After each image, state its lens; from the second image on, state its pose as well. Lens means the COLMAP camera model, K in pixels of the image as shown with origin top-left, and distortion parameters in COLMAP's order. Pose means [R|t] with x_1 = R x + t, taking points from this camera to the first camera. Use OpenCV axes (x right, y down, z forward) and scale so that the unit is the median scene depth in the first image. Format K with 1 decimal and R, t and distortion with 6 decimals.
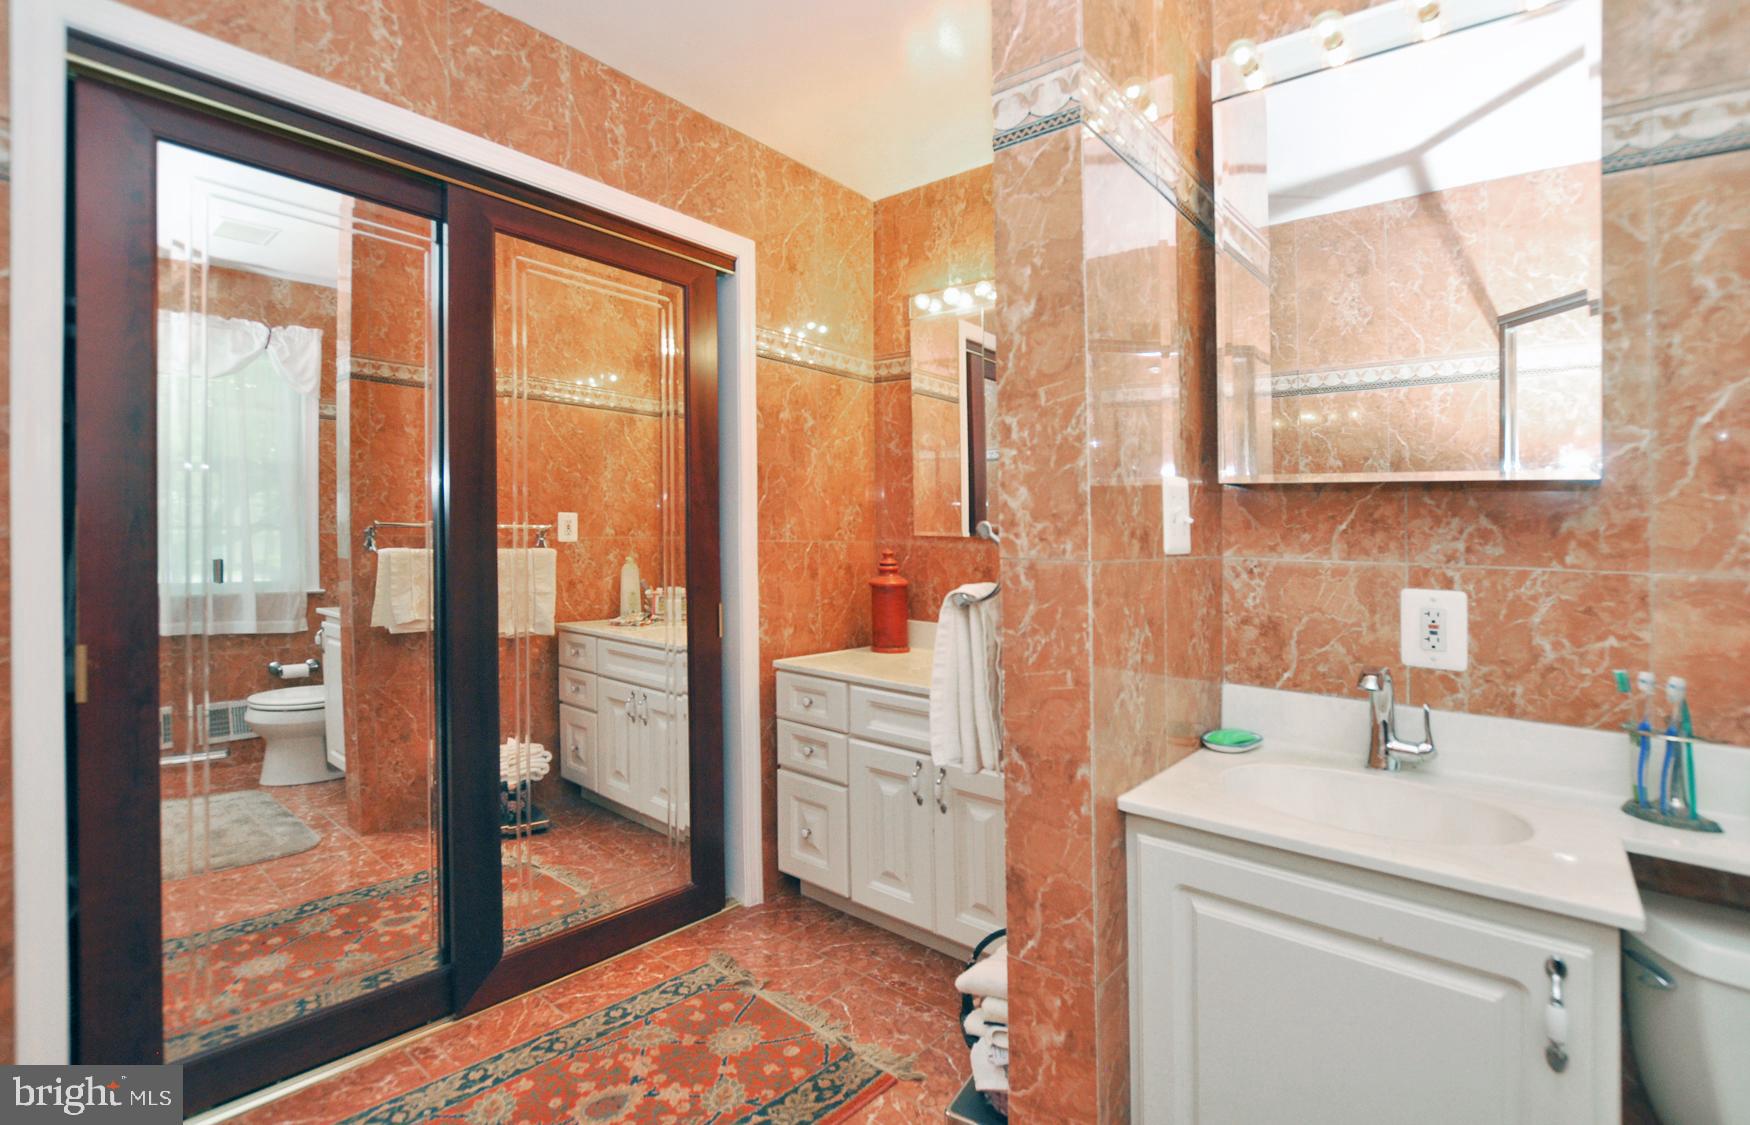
lens RADIAL K [[828.5, 0, 867.4], [0, 828.5, 530.0], [0, 0, 1]] dist [-0.034906, 0.000889]
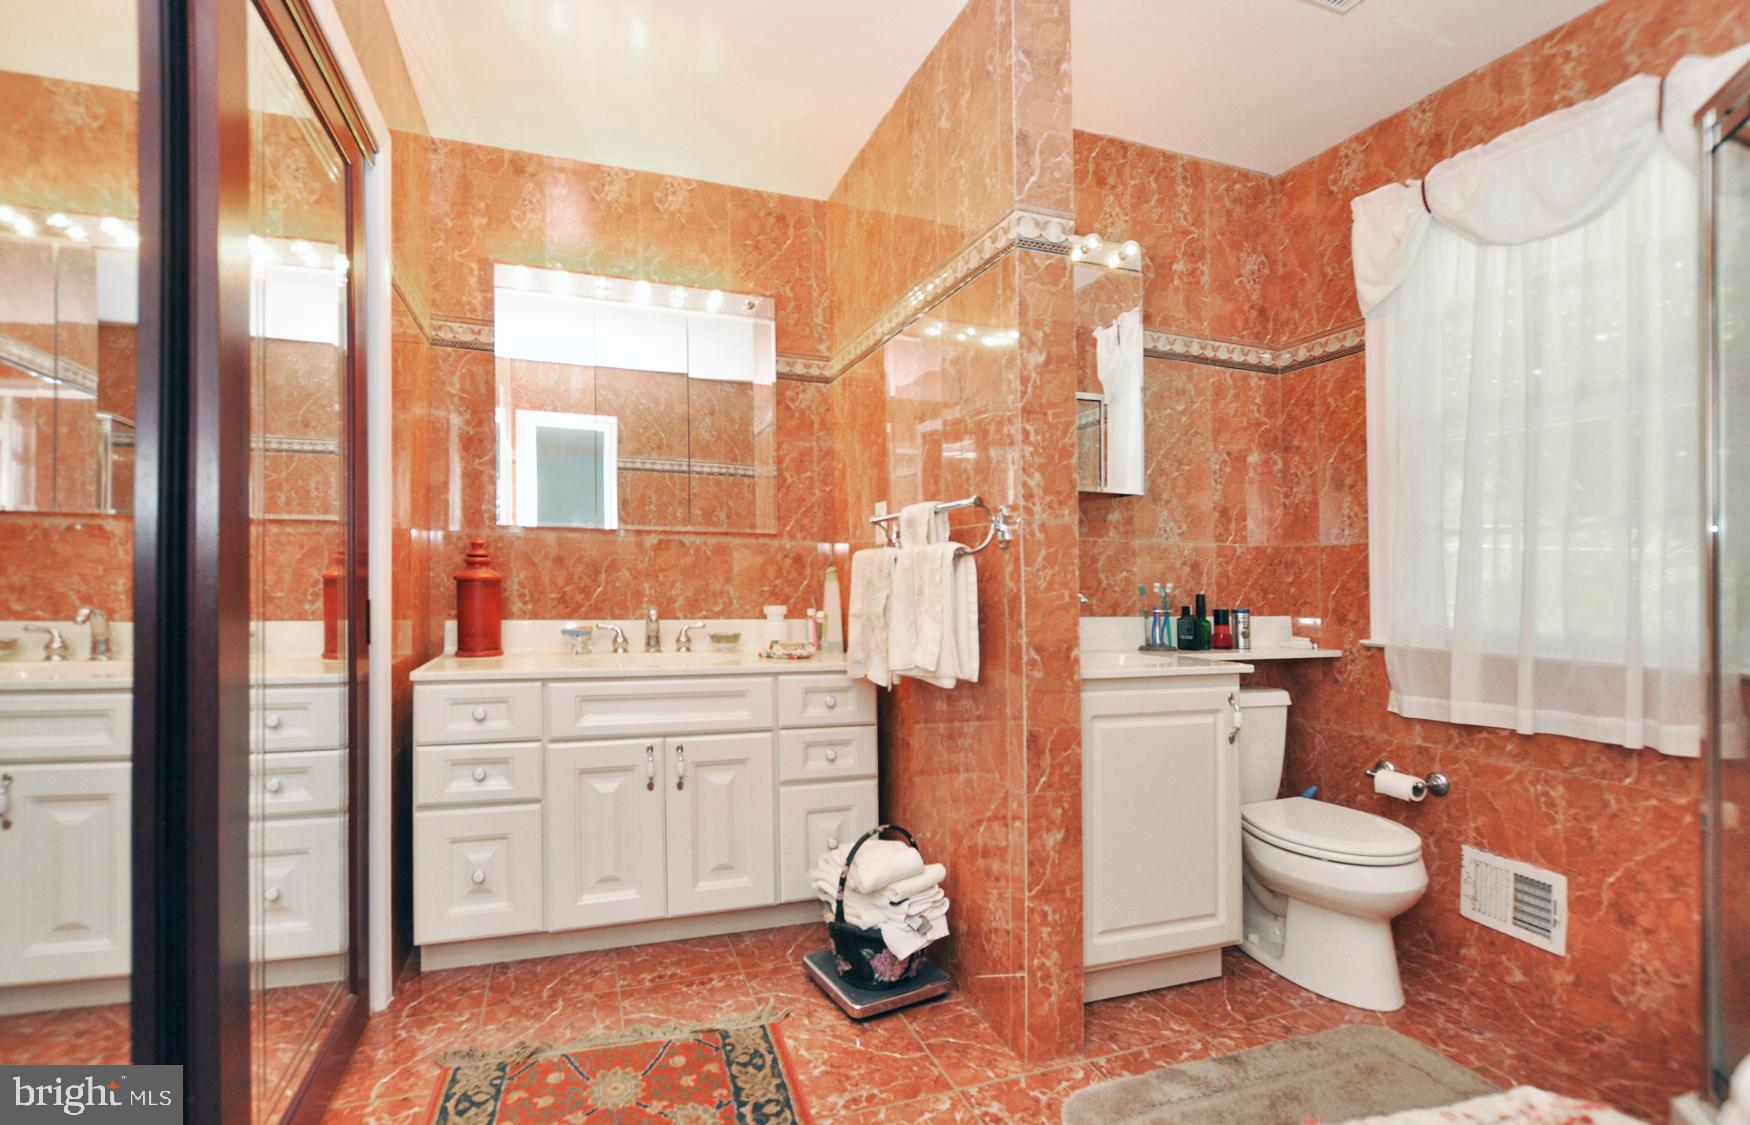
lens RADIAL K [[826.5, 0, 863.2], [0, 826.5, 503.2], [0, 0, 1]] dist [-0.037614, -0.000564]
pose [[0.489524, 0.067793, 0.869351, -0.898538], [-0.004404, 0.997153, -0.075279, 0.083960], [-0.871979, 0.033023, 0.488429, 0.379562]]
